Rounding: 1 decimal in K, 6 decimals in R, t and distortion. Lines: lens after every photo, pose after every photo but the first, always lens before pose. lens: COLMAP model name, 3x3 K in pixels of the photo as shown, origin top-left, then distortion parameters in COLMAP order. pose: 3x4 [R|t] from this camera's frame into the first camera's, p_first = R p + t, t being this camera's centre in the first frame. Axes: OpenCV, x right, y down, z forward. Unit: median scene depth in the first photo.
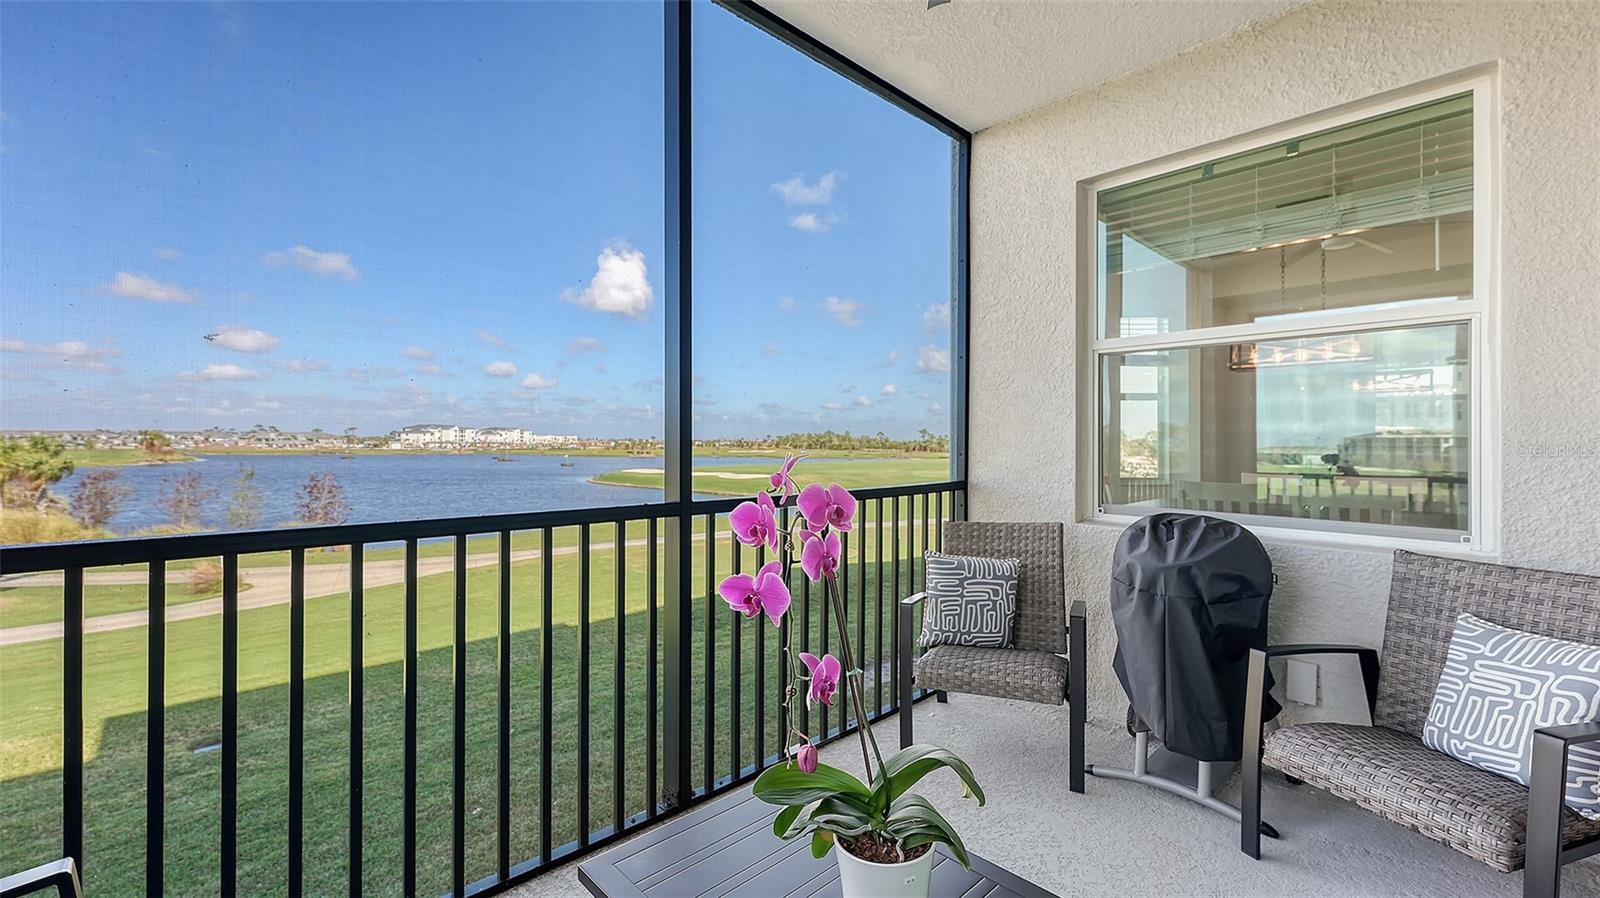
lens RADIAL K [[658.6, 0, 802.3], [0, 658.6, 439.3], [0, 0, 1]] dist [0.006622, -0.000323]
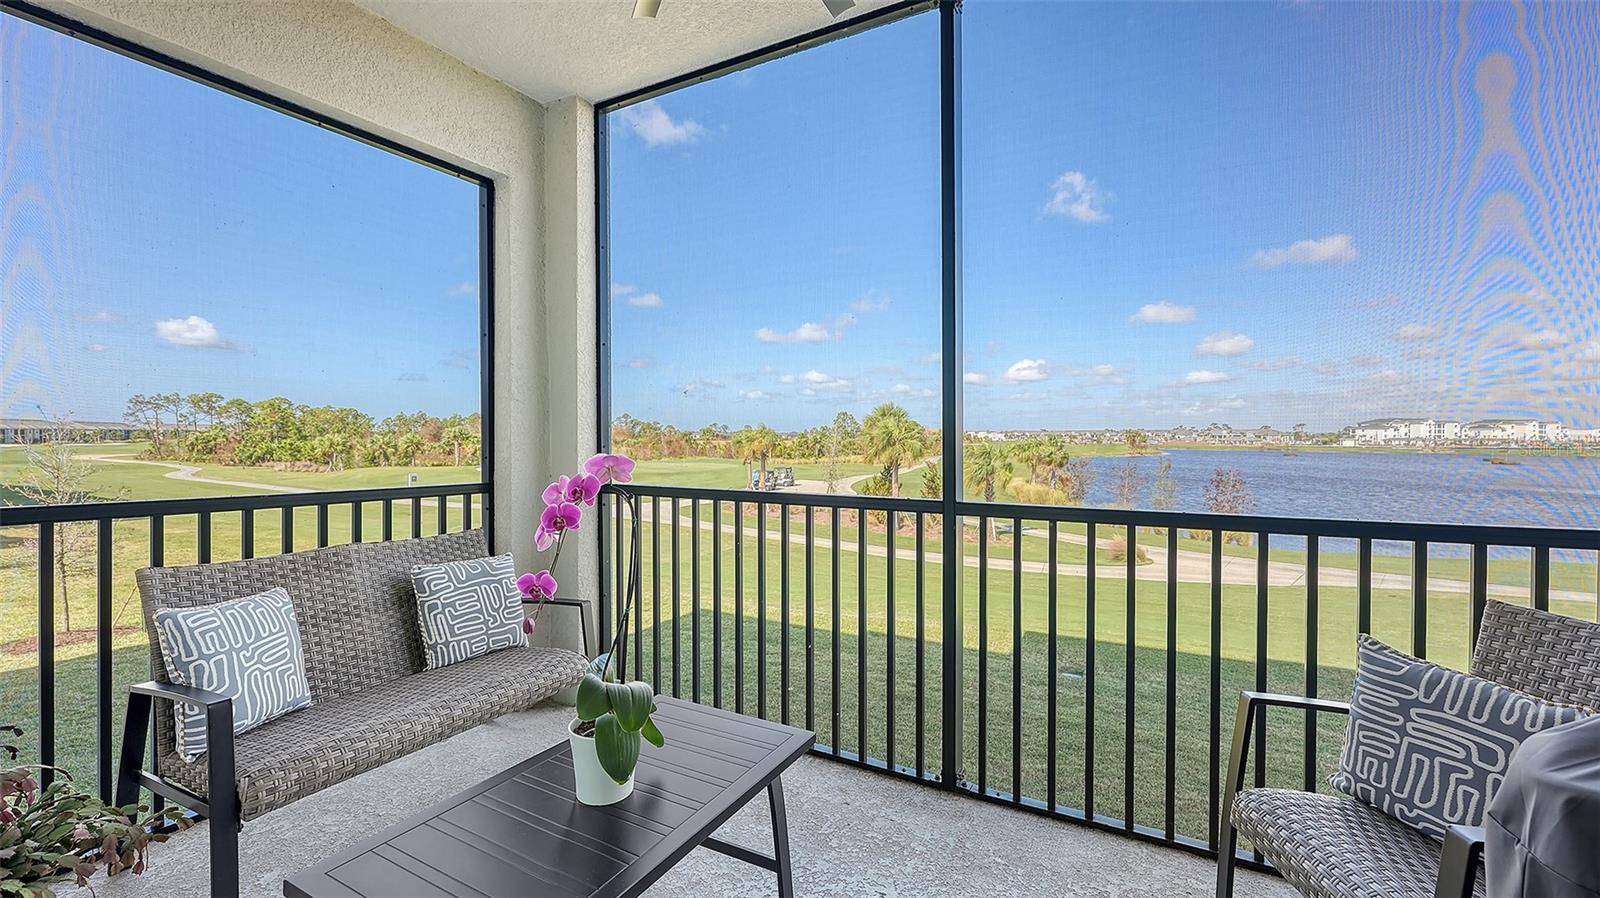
lens RADIAL K [[658.6, 0, 807.0], [0, 658.6, 447.2], [0, 0, 1]] dist [0.006622, -0.000323]
pose [[0.316510, 0.012554, -0.948506, 0.154429], [0.003592, 0.999889, 0.014433, -0.001678], [0.948582, -0.007975, 0.316430, 0.093035]]
